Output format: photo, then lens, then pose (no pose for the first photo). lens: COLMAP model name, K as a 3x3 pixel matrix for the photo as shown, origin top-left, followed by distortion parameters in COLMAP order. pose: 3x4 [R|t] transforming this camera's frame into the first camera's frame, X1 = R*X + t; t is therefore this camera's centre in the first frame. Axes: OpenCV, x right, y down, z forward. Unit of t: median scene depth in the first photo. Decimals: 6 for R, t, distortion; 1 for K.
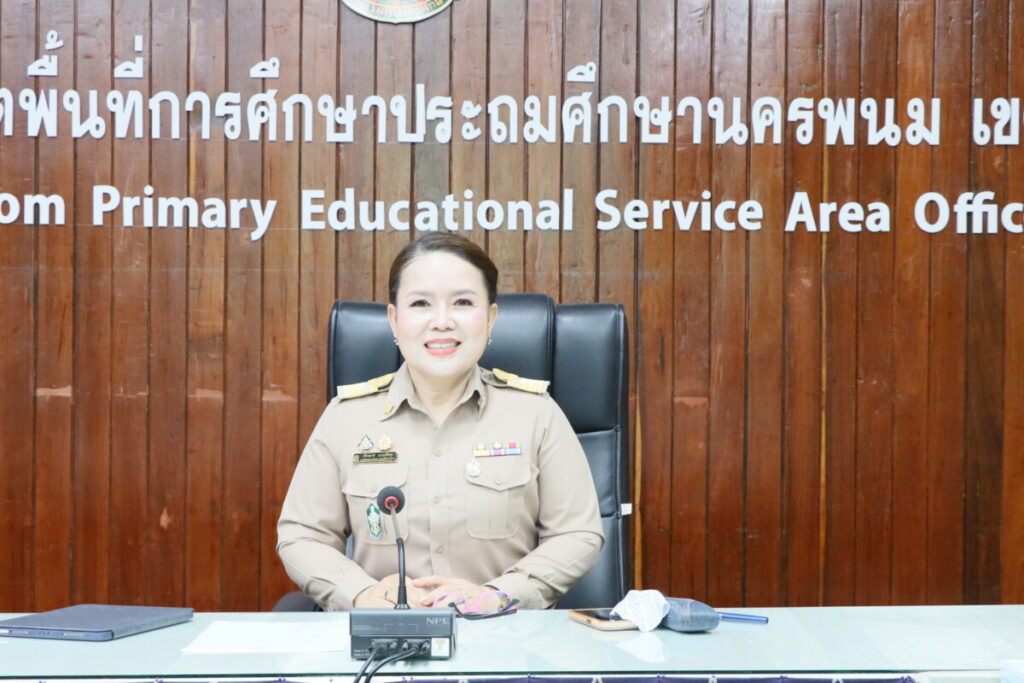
lens RADIAL K [[1851.8, 0, 512.0], [0, 1851.8, 341.5], [0, 0, 1]] dist [0.065739, -0.022025]
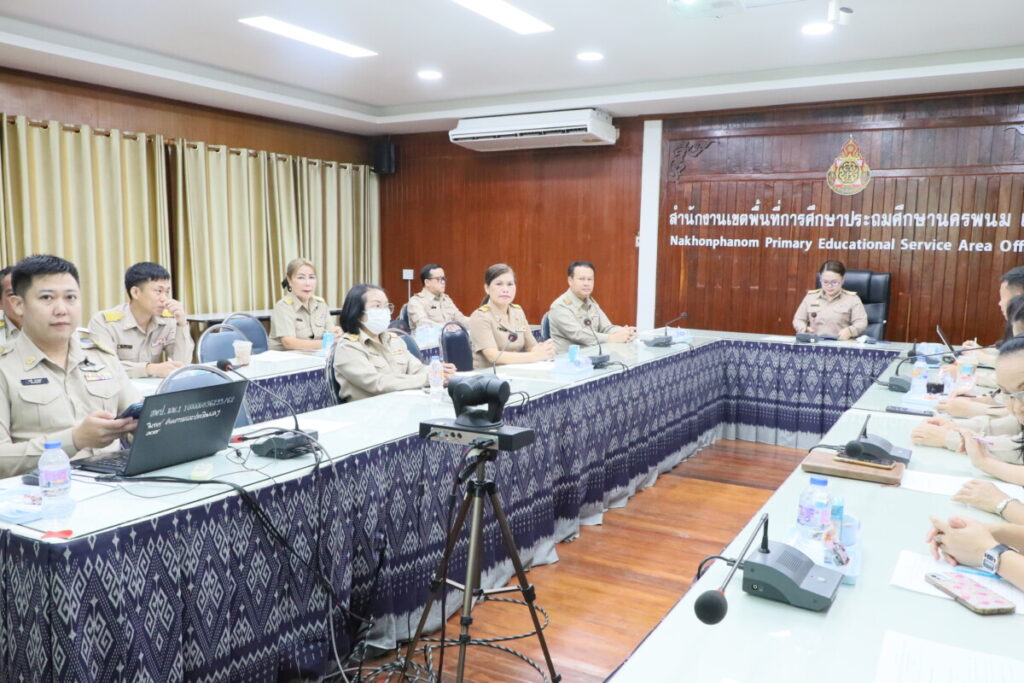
lens RADIAL K [[810.0, 0, 512.0], [0, 810.0, 341.5], [0, 0, 1]] dist [-0.003228, -0.000270]
pose [[0.847791, 0.072758, -0.525316, 0.253029], [-0.013219, 0.993136, 0.116218, -0.055550], [0.530166, -0.091585, 0.842933, -0.819139]]
